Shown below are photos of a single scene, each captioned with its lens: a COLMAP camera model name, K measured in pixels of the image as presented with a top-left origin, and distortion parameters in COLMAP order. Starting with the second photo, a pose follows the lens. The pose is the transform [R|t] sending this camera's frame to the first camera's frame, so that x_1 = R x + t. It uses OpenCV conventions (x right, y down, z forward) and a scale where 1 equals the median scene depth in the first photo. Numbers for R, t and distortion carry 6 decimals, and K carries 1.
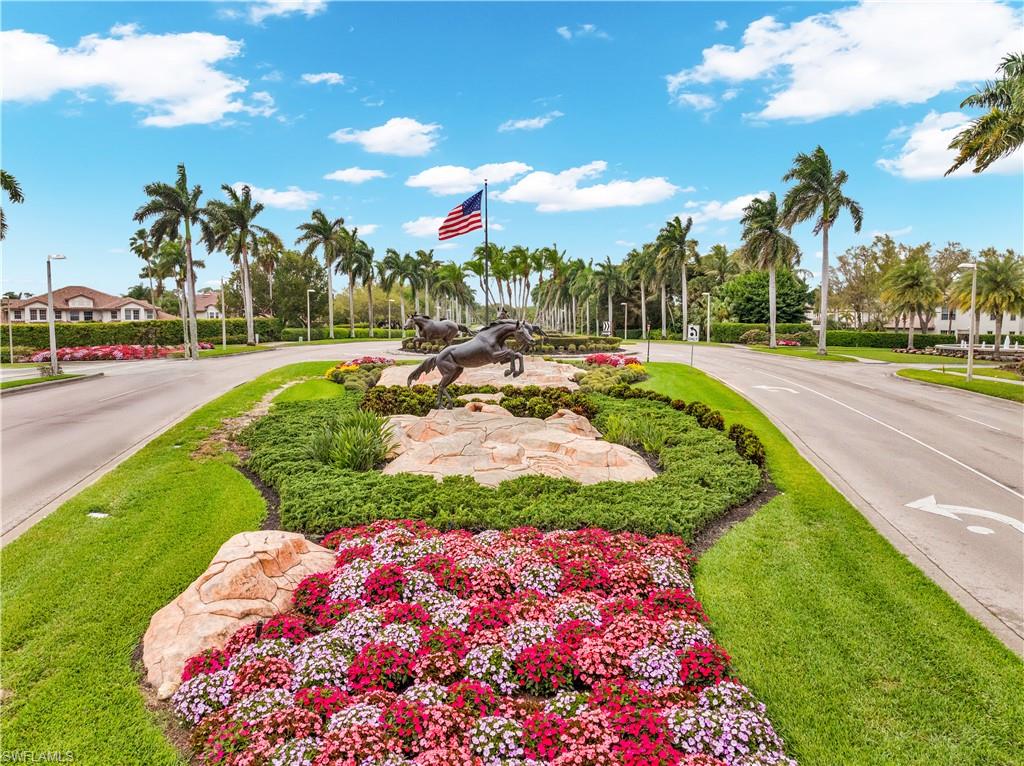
lens RADIAL K [[708.6, 0, 528.1], [0, 708.6, 382.9], [0, 0, 1]] dist [-0.041358, -0.000445]
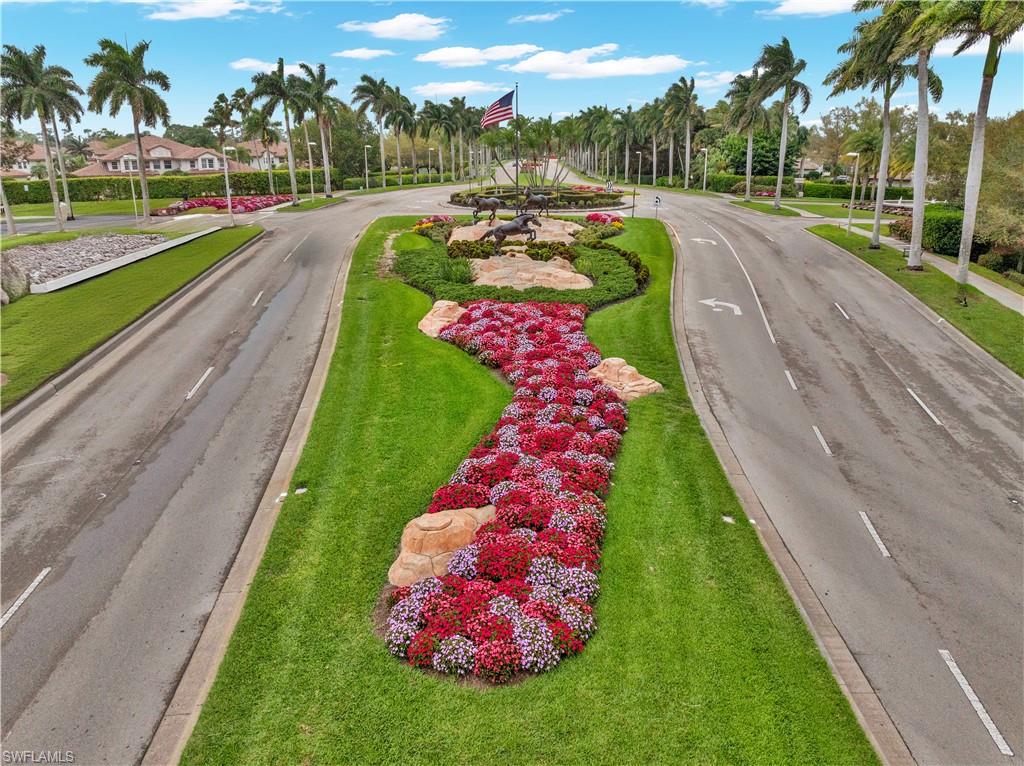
lens RADIAL K [[708.6, 0, 528.1], [0, 708.6, 382.9], [0, 0, 1]] dist [-0.041358, -0.000445]
pose [[0.999198, 0.013863, -0.037578, 0.014745], [-0.004889, 0.973391, 0.229100, -0.021267], [0.039754, -0.228732, 0.972677, -0.300803]]
